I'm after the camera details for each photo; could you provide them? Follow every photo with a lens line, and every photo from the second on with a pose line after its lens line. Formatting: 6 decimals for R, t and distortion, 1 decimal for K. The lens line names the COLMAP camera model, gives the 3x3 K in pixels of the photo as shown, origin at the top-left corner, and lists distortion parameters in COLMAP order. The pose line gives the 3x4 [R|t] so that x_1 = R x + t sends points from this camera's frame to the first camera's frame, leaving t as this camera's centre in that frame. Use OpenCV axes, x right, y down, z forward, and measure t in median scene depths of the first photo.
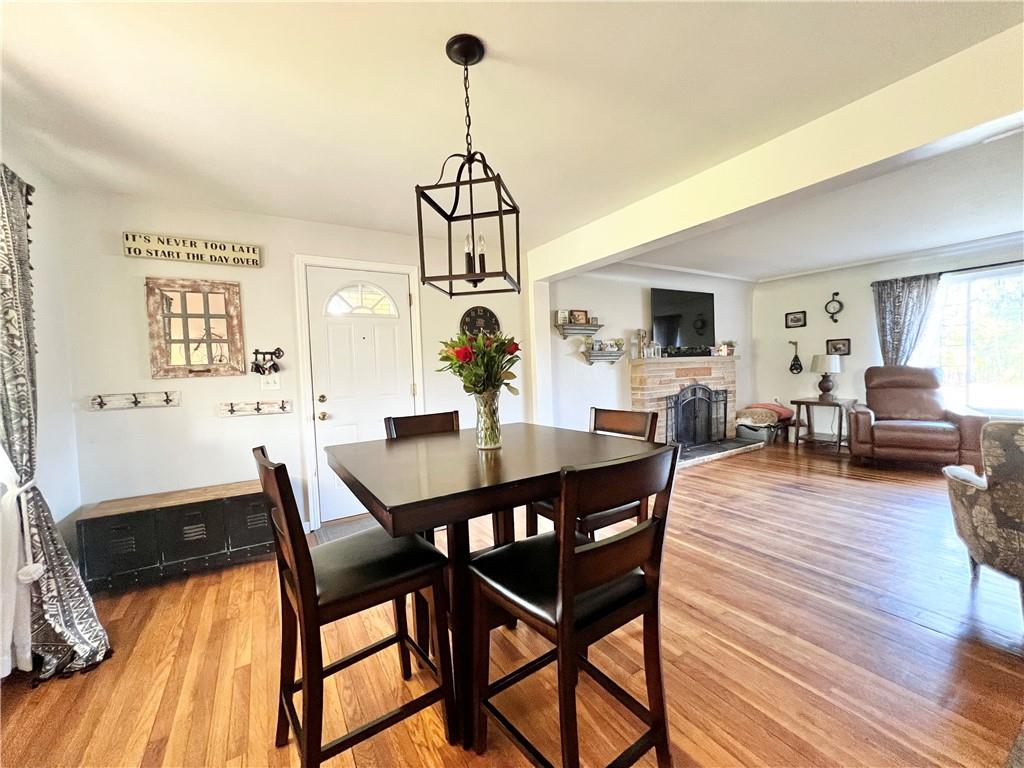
lens RADIAL K [[411.0, 0, 512.5], [0, 411.0, 385.3], [0, 0, 1]] dist [-0.003521, 0.000939]
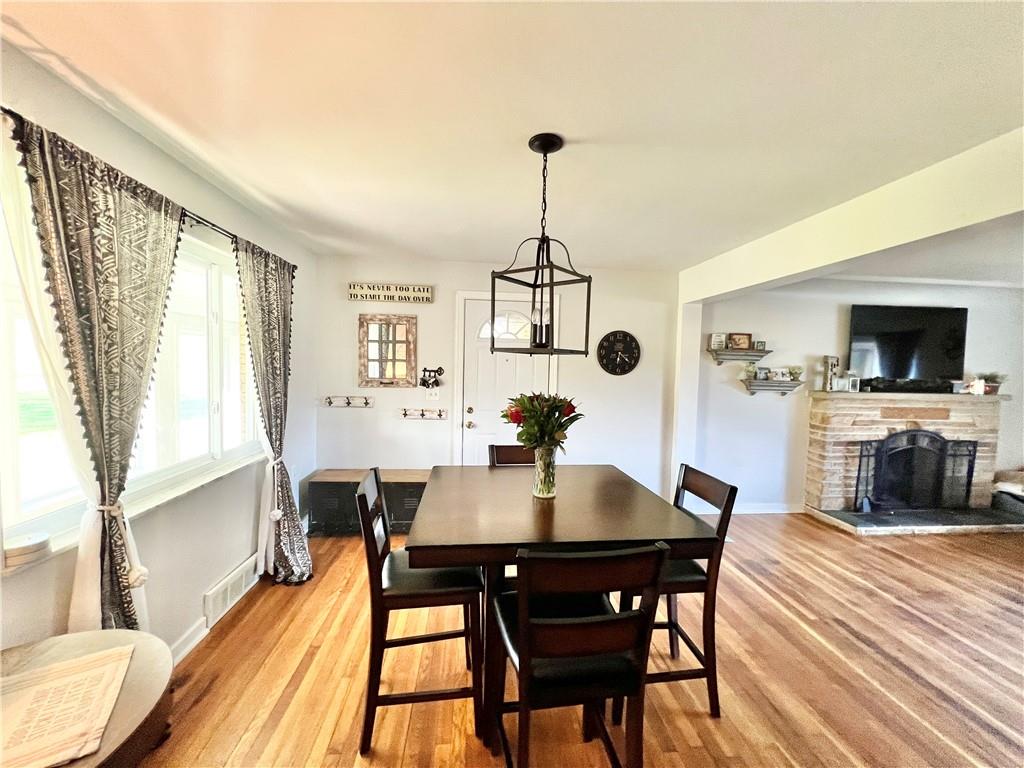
lens RADIAL K [[411.0, 0, 511.3], [0, 411.0, 385.3], [0, 0, 1]] dist [-0.003521, 0.000939]
pose [[0.896763, 0.081179, -0.435002, 0.134393], [-0.074865, 0.996691, 0.031666, -0.073129], [0.436133, 0.004169, 0.899873, -0.019720]]
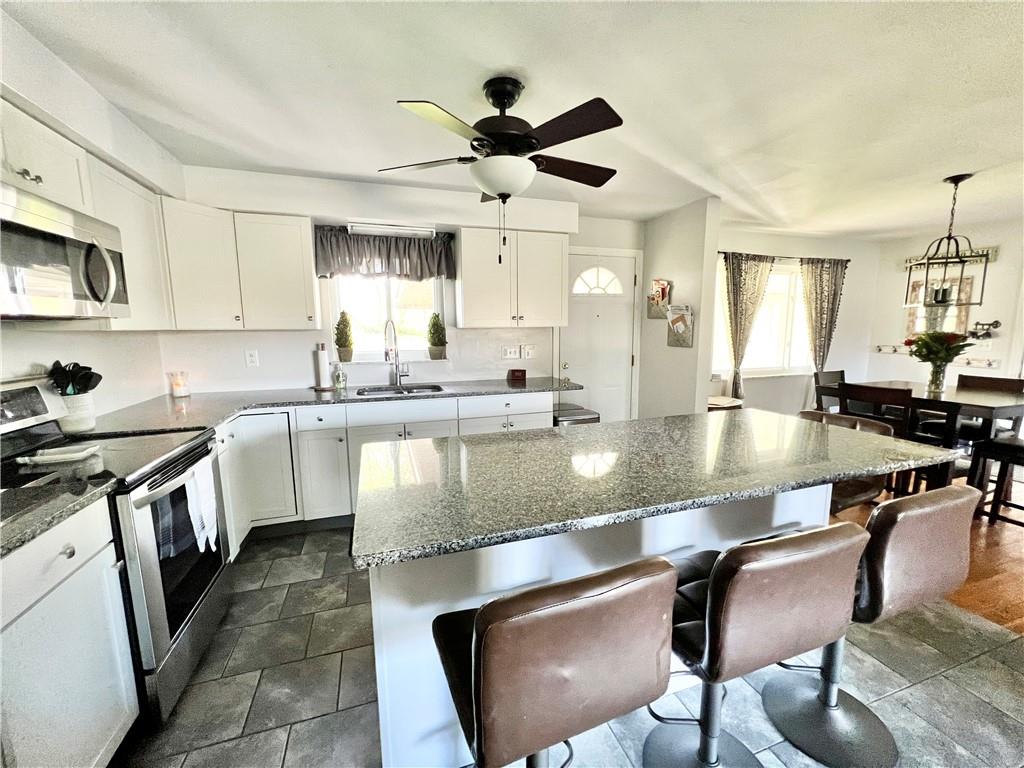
lens RADIAL K [[411.0, 0, 514.4], [0, 411.0, 383.8], [0, 0, 1]] dist [-0.003521, 0.000939]
pose [[-0.222808, 0.171653, -0.959631, 0.892787], [-0.023763, 0.983127, 0.181373, -0.074450], [0.974573, 0.063215, -0.214970, -0.196906]]
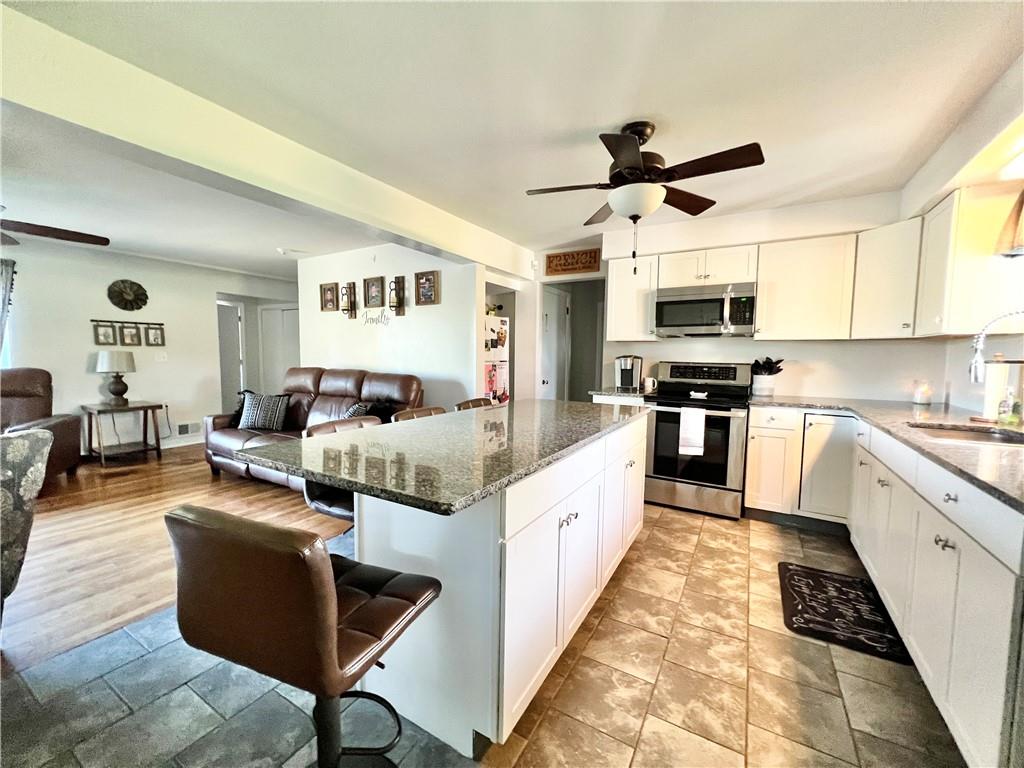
lens RADIAL K [[411.0, 0, 511.2], [0, 411.0, 384.4], [0, 0, 1]] dist [-0.003521, 0.000939]
pose [[-0.470217, -0.031270, 0.881997, 0.008994], [0.040685, 0.997542, 0.057057, -0.015110], [-0.881612, 0.062713, -0.467789, 0.091039]]
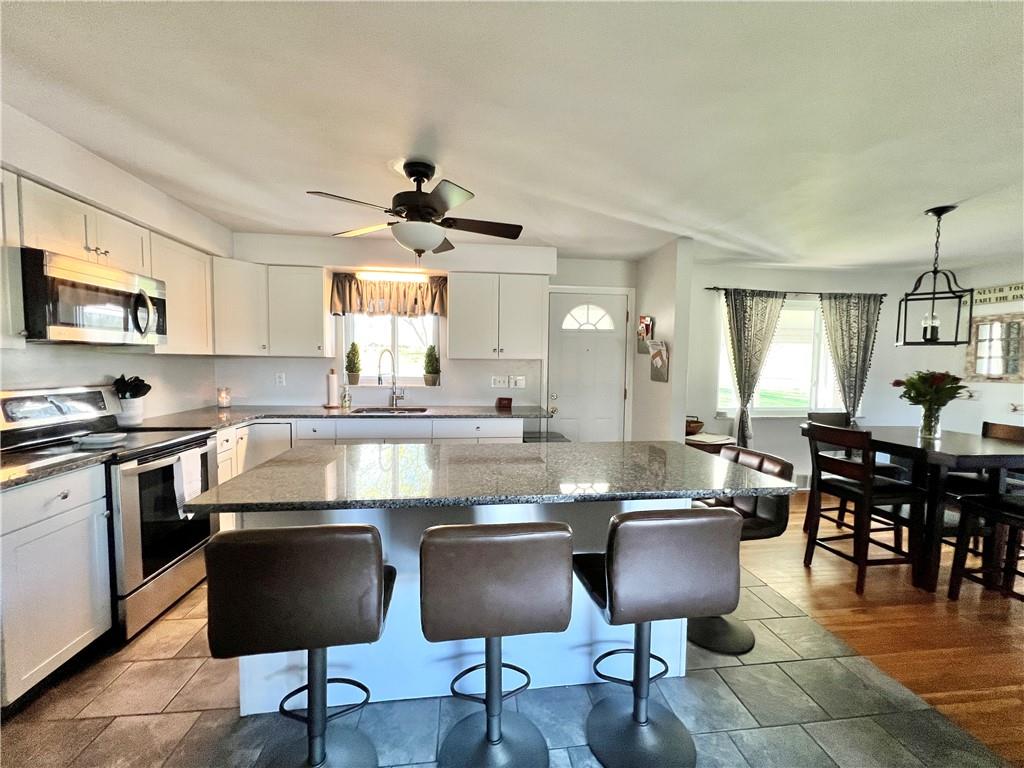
lens RADIAL K [[411.0, 0, 515.1], [0, 411.0, 384.8], [0, 0, 1]] dist [-0.003521, 0.000939]
pose [[-0.412371, 0.085458, -0.906999, 0.894865], [-0.035003, 0.993369, 0.109510, -0.080840], [0.910343, 0.076906, -0.406646, 0.045403]]
